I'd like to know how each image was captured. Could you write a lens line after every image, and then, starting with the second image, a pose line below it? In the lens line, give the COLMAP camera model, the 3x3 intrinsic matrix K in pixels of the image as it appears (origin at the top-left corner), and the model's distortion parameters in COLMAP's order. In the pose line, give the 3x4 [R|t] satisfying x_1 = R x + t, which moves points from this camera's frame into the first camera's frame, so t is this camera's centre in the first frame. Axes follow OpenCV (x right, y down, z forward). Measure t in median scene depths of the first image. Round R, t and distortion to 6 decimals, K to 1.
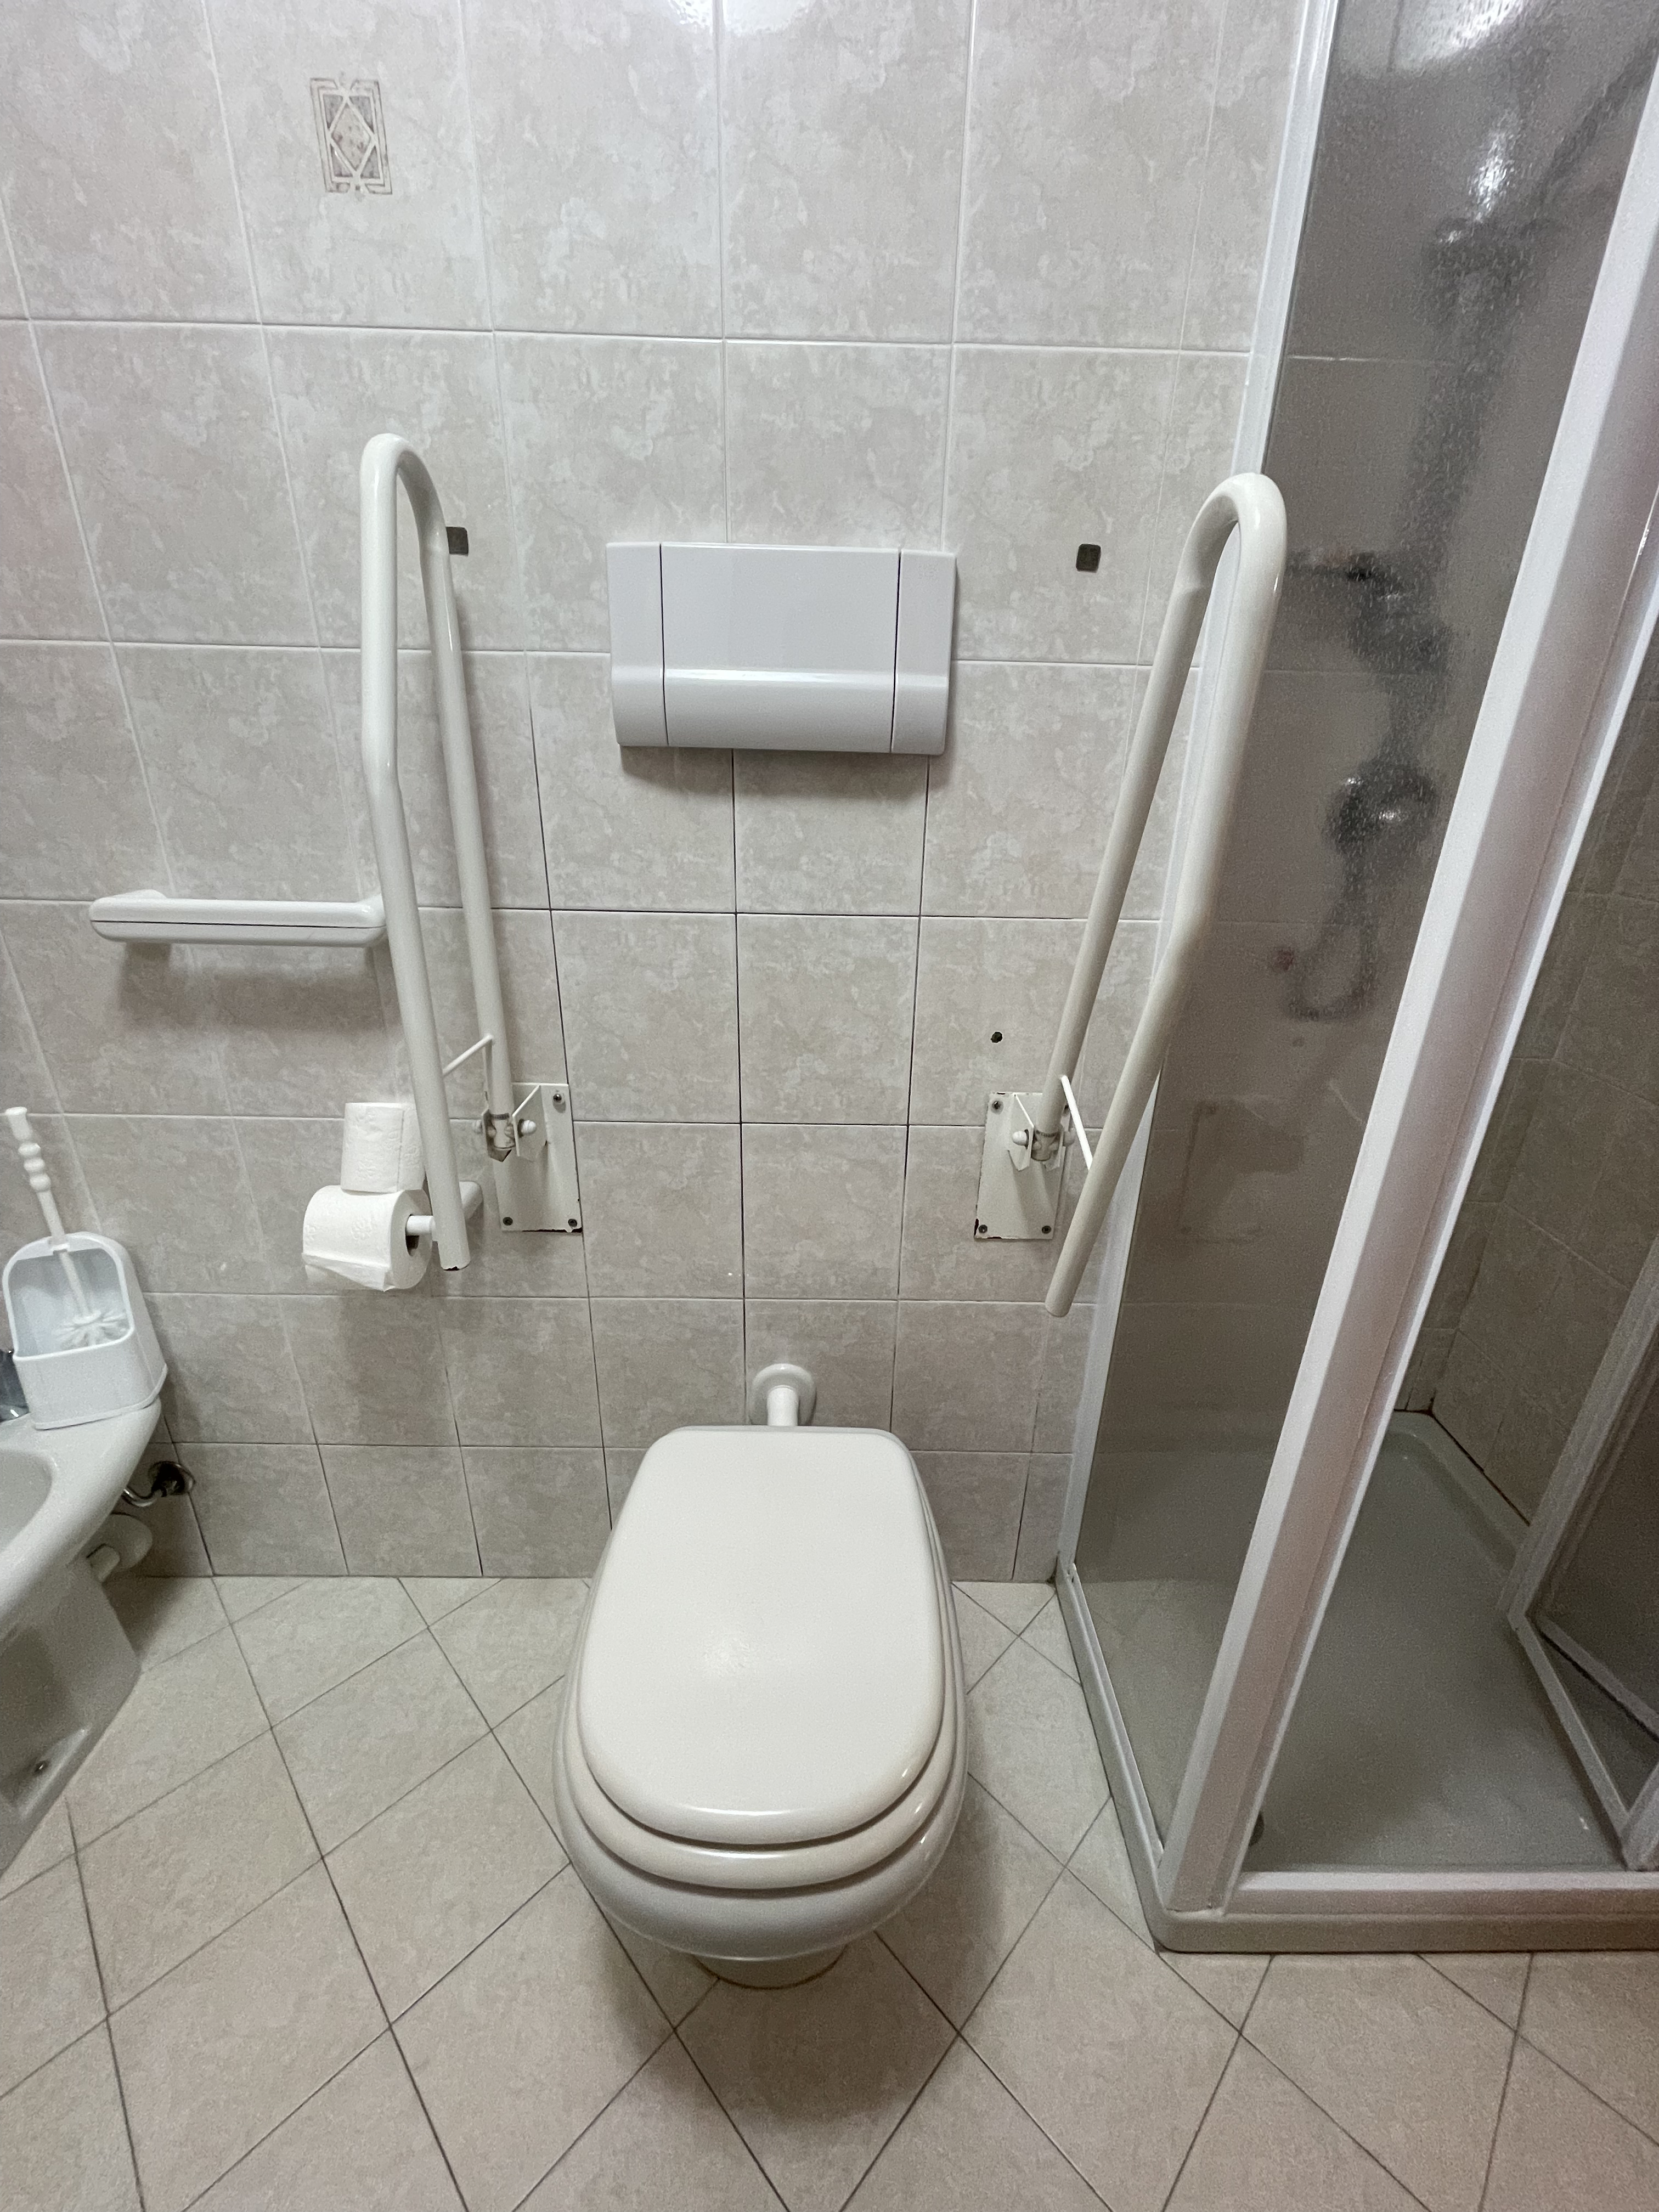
lens RADIAL K [[896.7, 0, 832.3], [0, 896.7, 1095.5], [0, 0, 1]] dist [-0.003776, 0.000291]
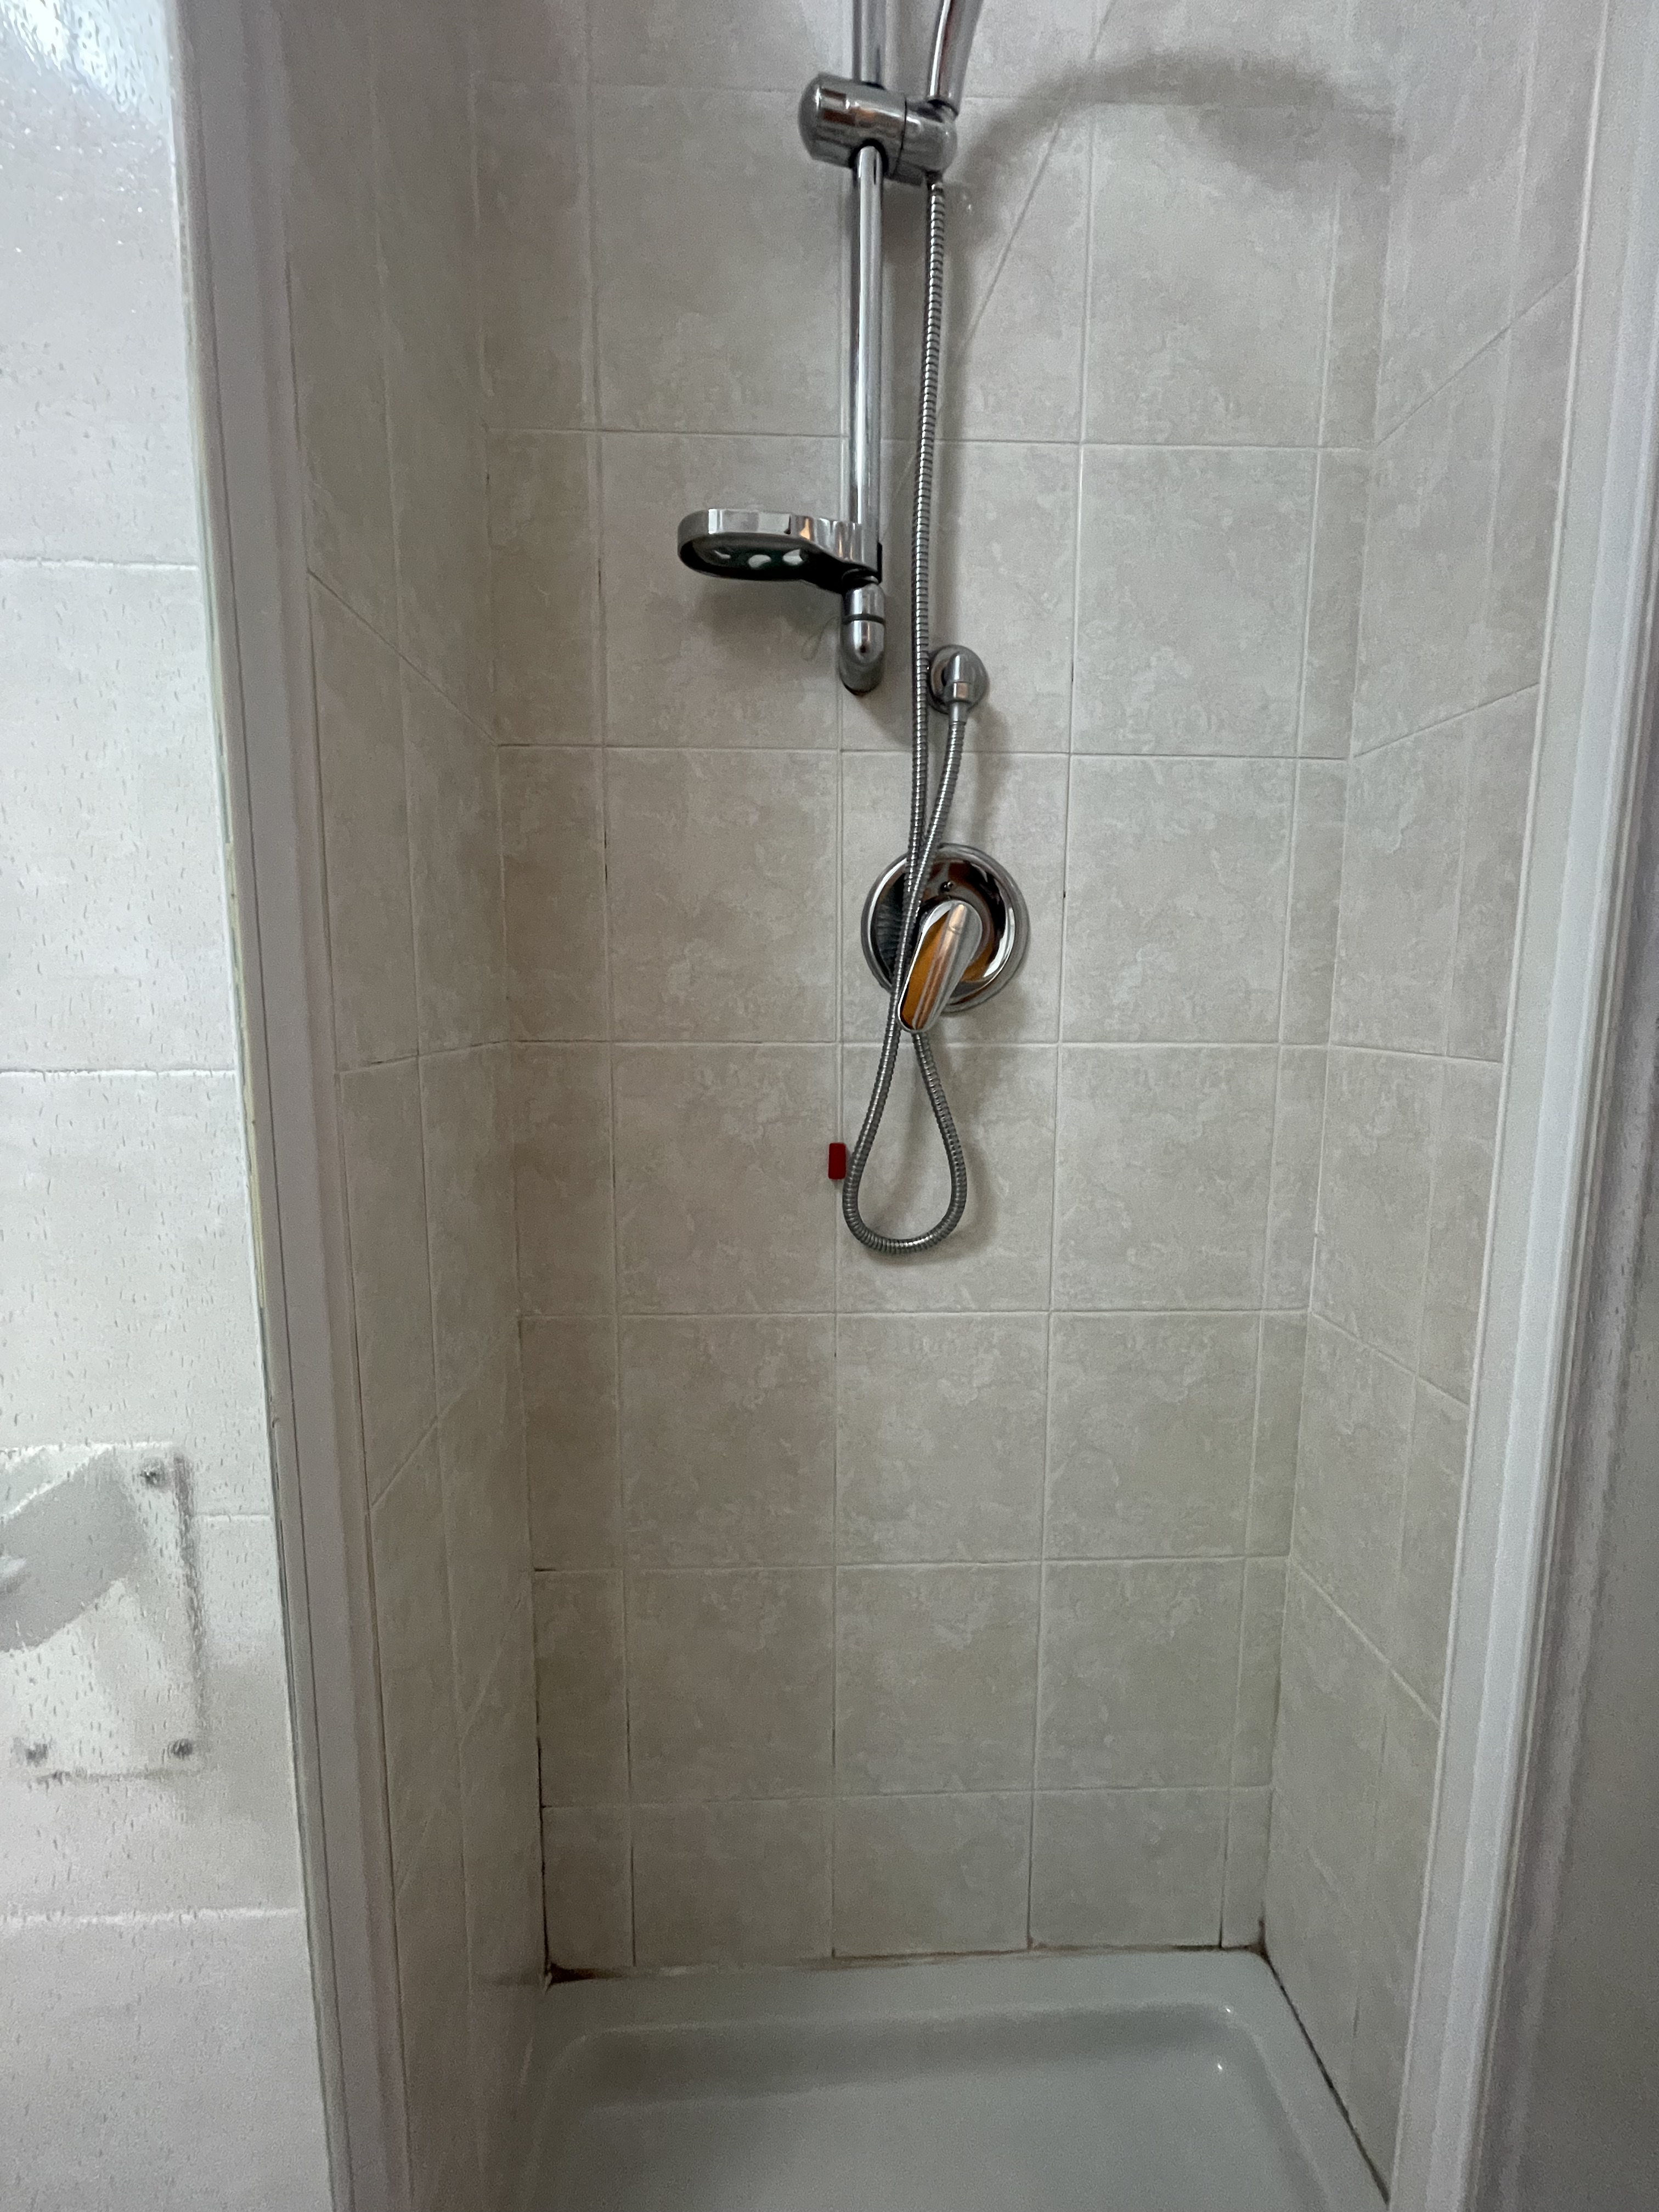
lens RADIAL K [[896.7, 0, 824.8], [0, 896.7, 1084.6], [0, 0, 1]] dist [-0.003776, 0.000291]
pose [[0.998917, -0.026593, 0.038179, 0.601742], [0.035739, 0.963958, -0.263644, -0.046075], [-0.029792, 0.264723, 0.963864, 0.510048]]
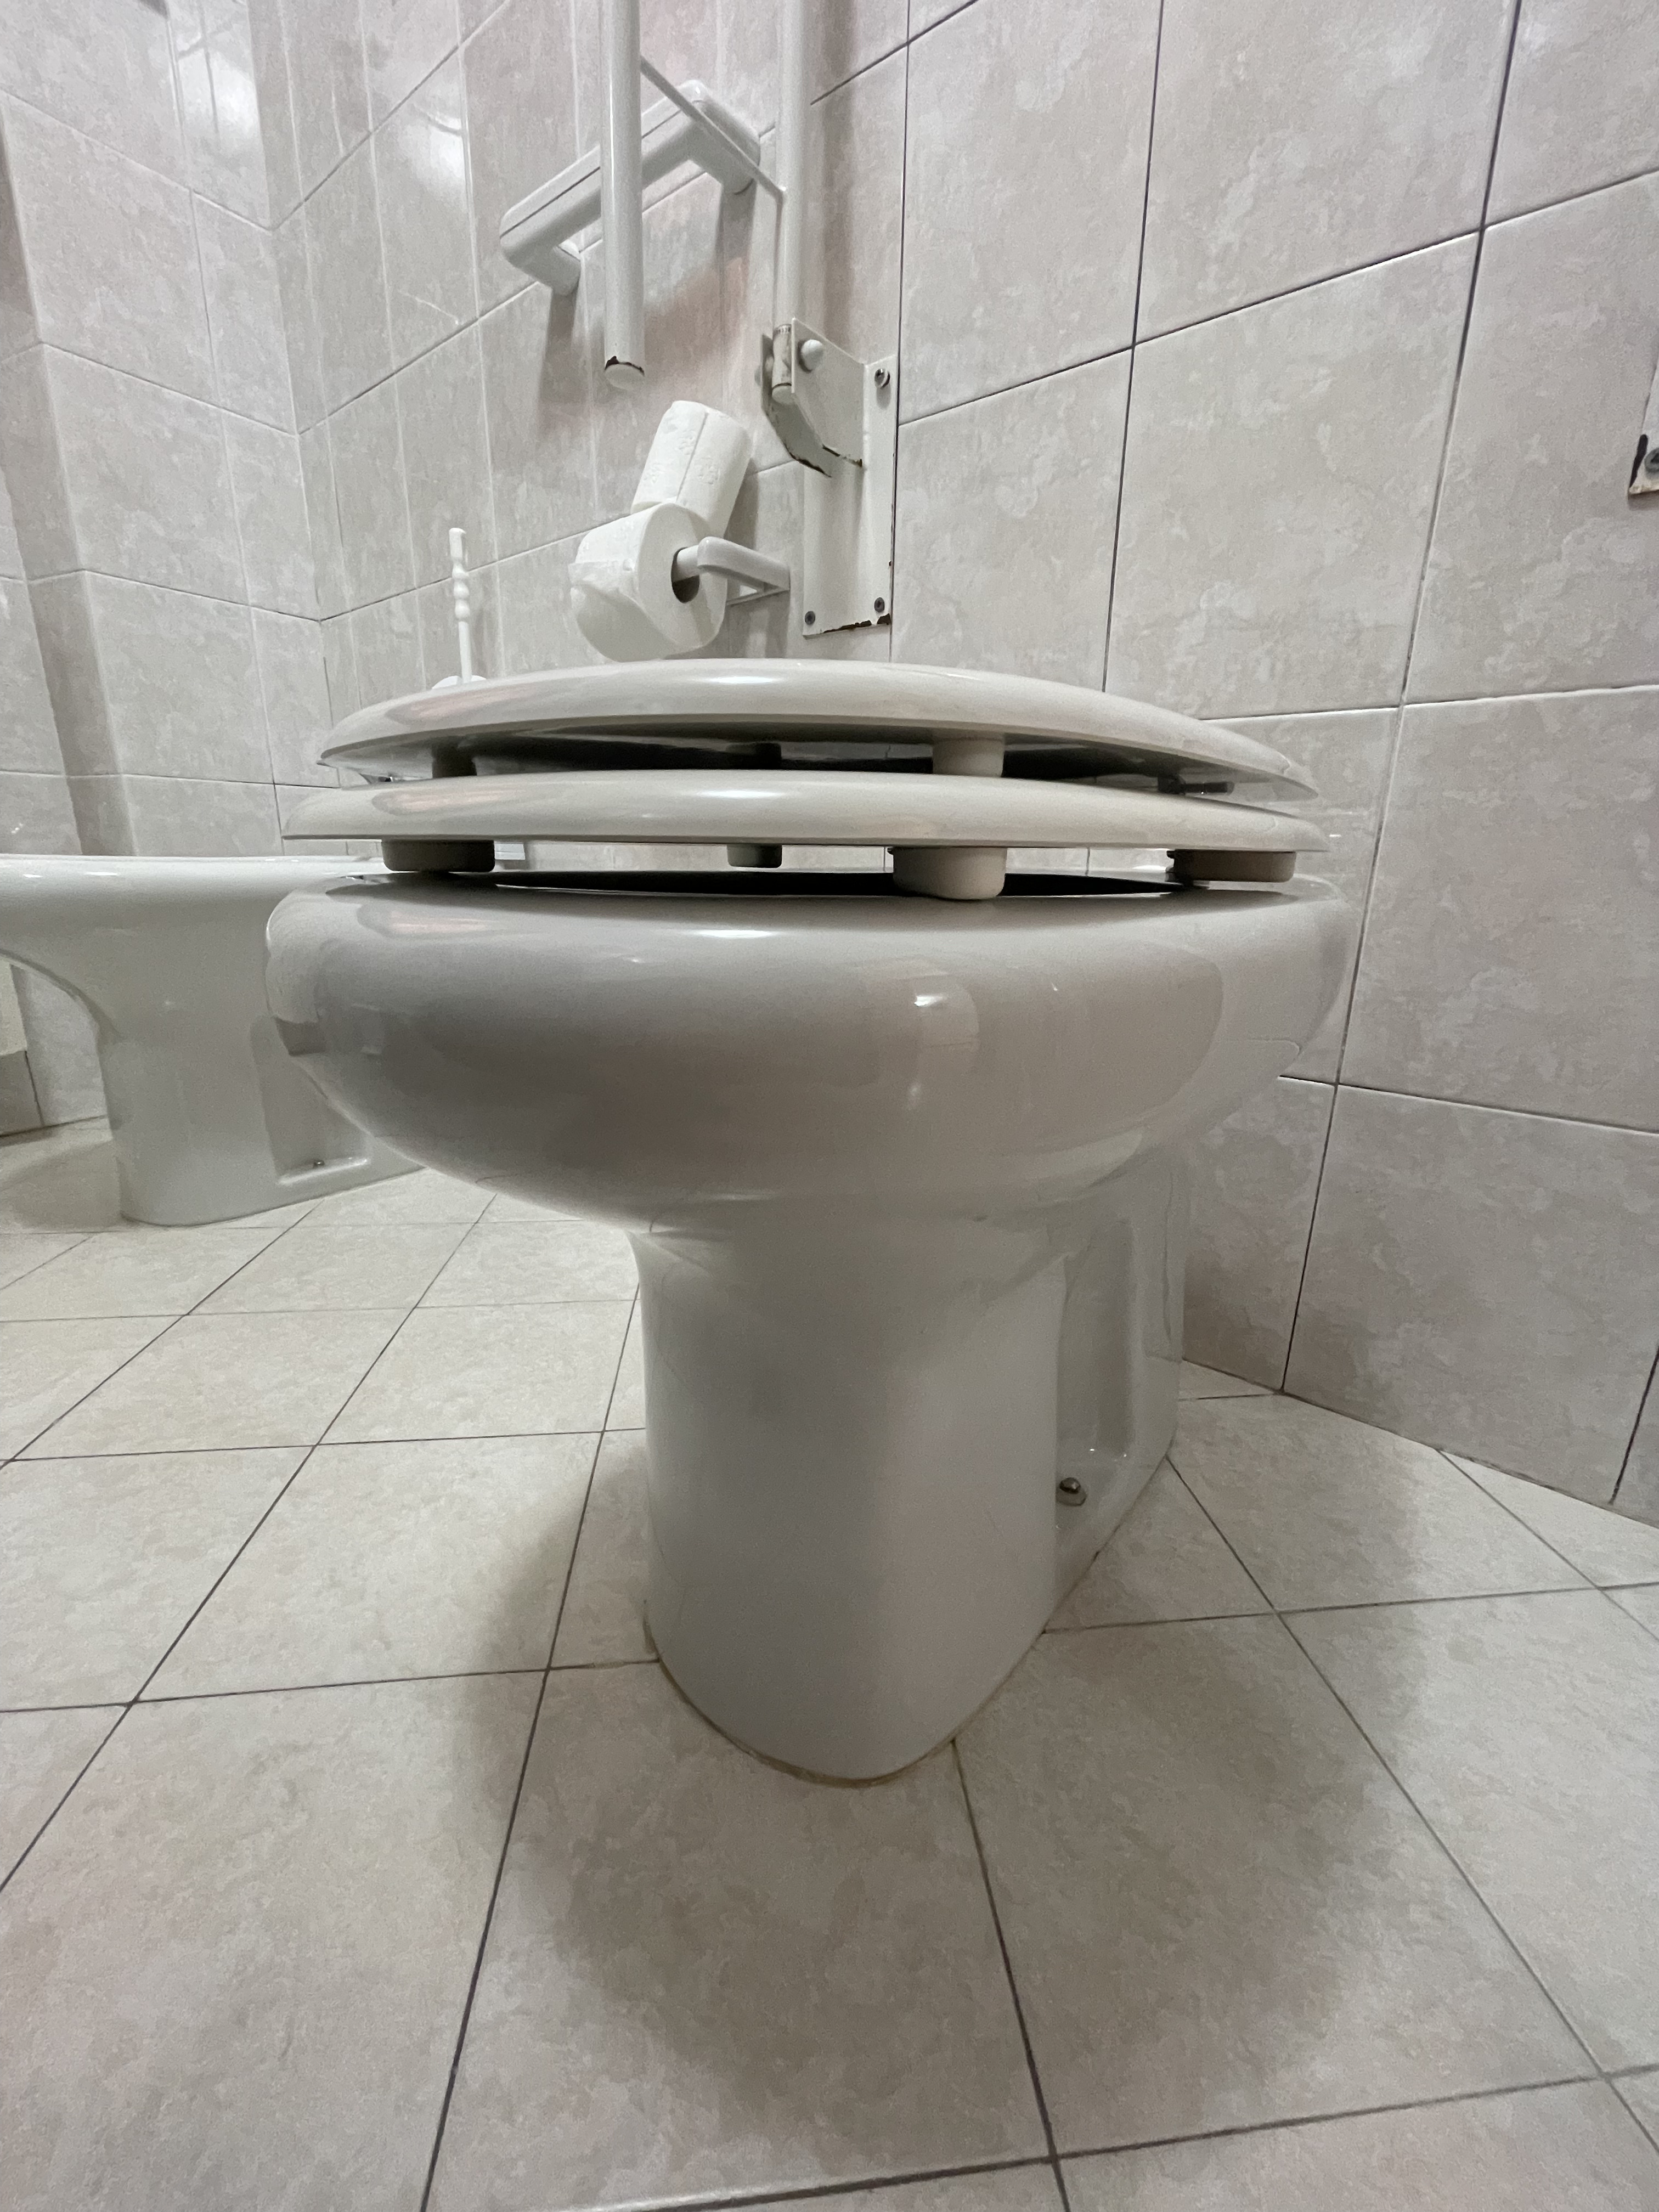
lens RADIAL K [[896.7, 0, 835.4], [0, 896.7, 1105.7], [0, 0, 1]] dist [-0.003776, 0.000291]
pose [[0.774722, 0.156461, -0.612639, 0.189240], [-0.238529, 0.969633, -0.054003, 0.610892], [0.585585, 0.187969, 0.788516, 0.534122]]
